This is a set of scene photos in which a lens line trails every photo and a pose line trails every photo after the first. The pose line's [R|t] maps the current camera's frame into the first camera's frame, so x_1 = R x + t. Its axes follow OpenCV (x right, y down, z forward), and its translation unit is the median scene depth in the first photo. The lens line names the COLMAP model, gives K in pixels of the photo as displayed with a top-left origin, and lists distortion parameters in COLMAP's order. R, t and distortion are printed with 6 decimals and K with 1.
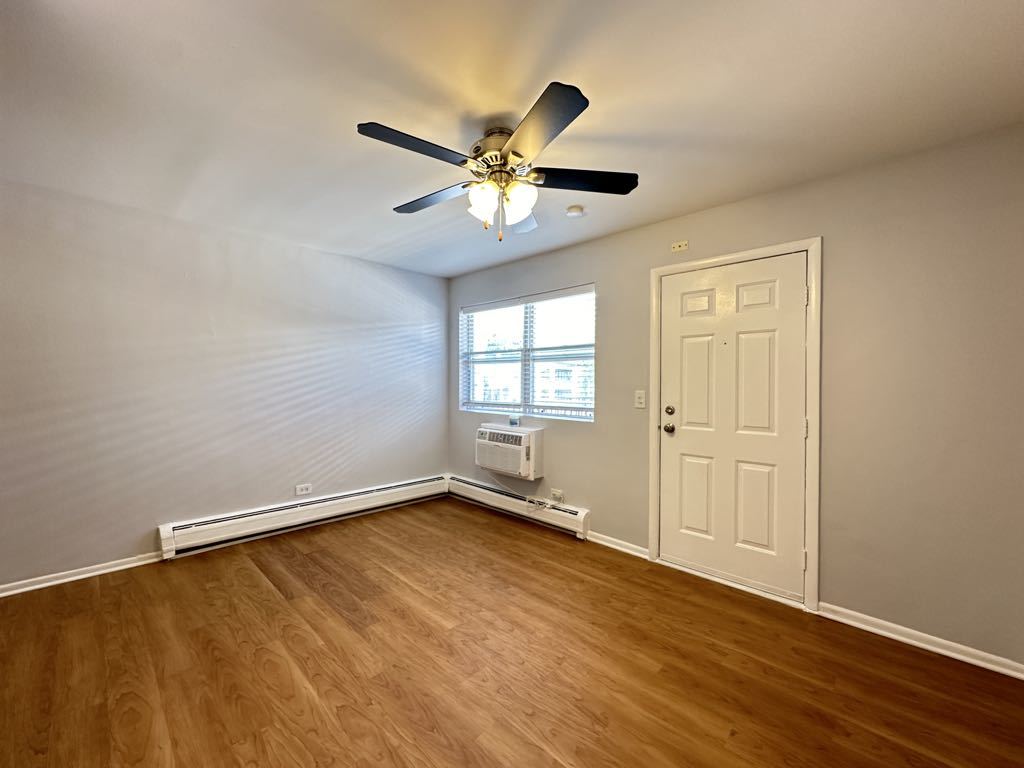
lens RADIAL K [[408.2, 0, 510.7], [0, 408.2, 385.3], [0, 0, 1]] dist [-0.001936, 0.000101]
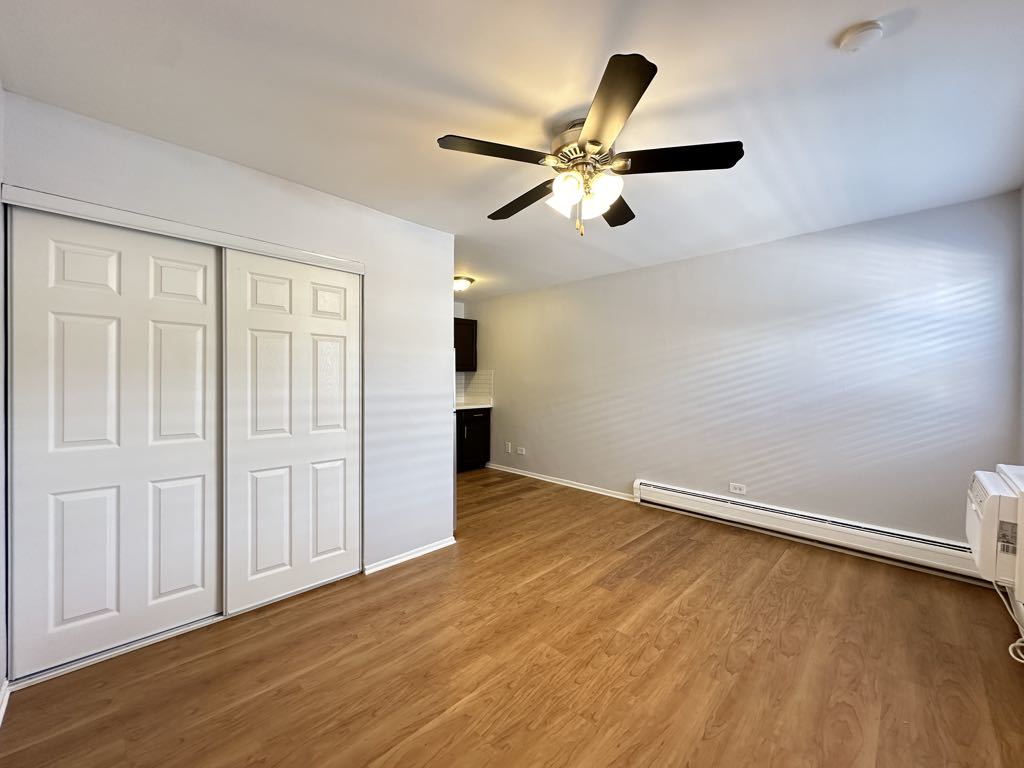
lens RADIAL K [[408.2, 0, 512.7], [0, 408.2, 382.7], [0, 0, 1]] dist [-0.001936, 0.000101]
pose [[-0.008823, 0.000296, -0.999961, 0.663626], [-0.012181, 0.999926, 0.000403, 0.000107], [0.999887, 0.012184, -0.008819, 0.591193]]
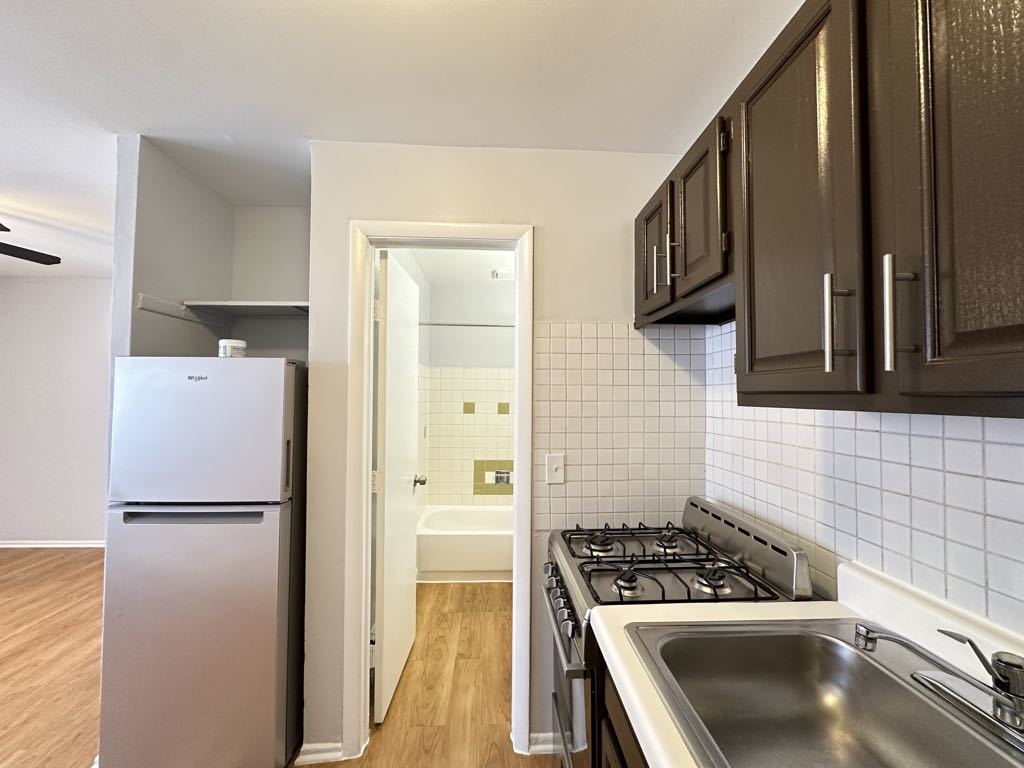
lens RADIAL K [[408.2, 0, 512.0], [0, 408.2, 384.2], [0, 0, 1]] dist [-0.001936, 0.000101]
pose [[-0.726950, 0.001708, 0.686688, -1.336149], [-0.009261, 0.999882, -0.012291, -0.064193], [-0.686628, -0.015295, -0.726848, 0.436424]]
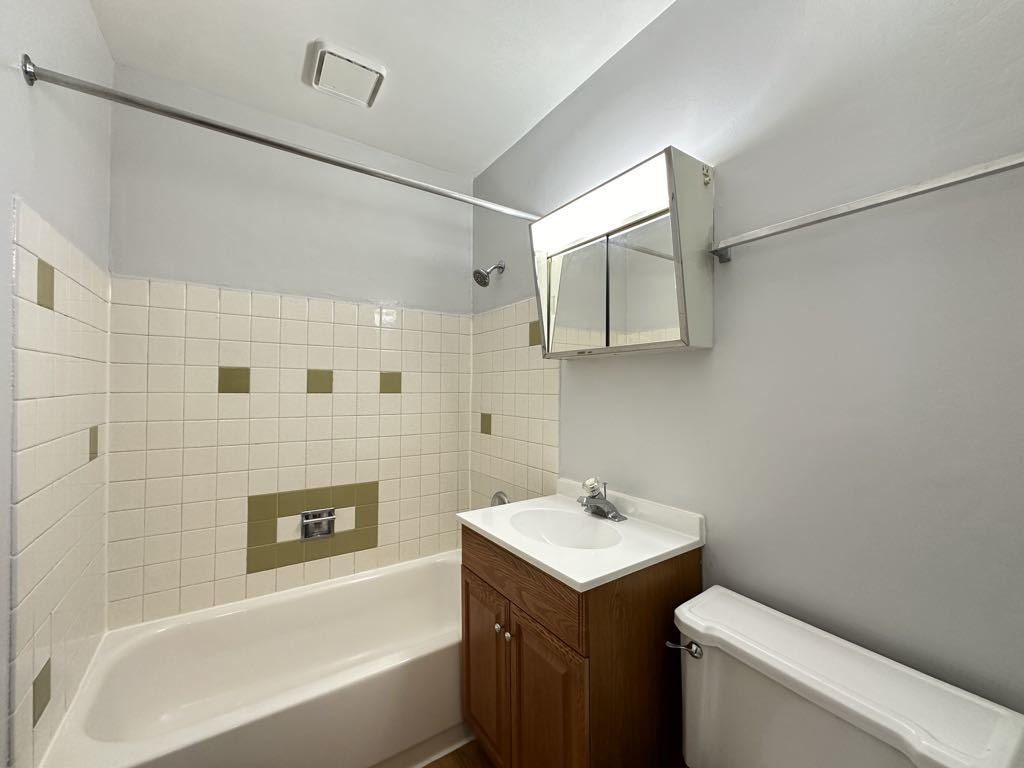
lens RADIAL K [[408.2, 0, 511.7], [0, 408.2, 383.3], [0, 0, 1]] dist [-0.001936, 0.000101]
pose [[-0.977814, -0.011313, 0.209172, -0.795887], [-0.011584, 0.999933, -0.000067, 0.002715], [-0.209157, -0.002488, -0.977879, 0.025813]]
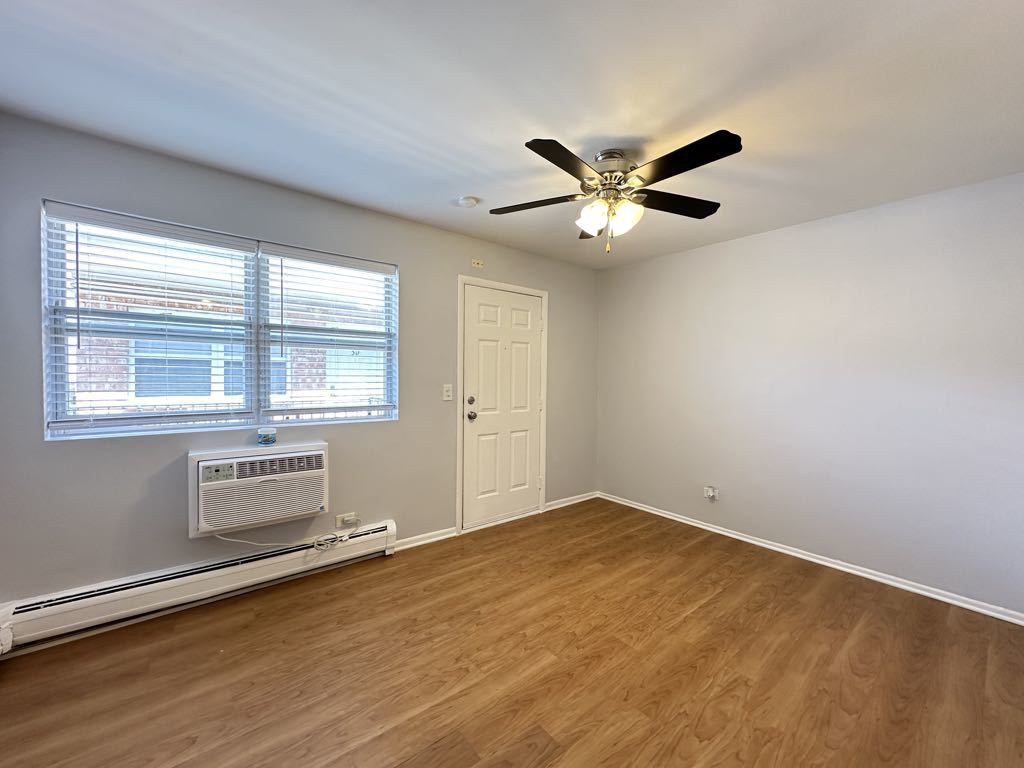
lens RADIAL K [[408.2, 0, 511.2], [0, 408.2, 384.1], [0, 0, 1]] dist [-0.001936, 0.000101]
pose [[0.125208, -0.025466, 0.991804, -0.810143], [-0.002666, 0.999658, 0.026004, -0.017473], [-0.992127, -0.005900, 0.125097, 0.780757]]
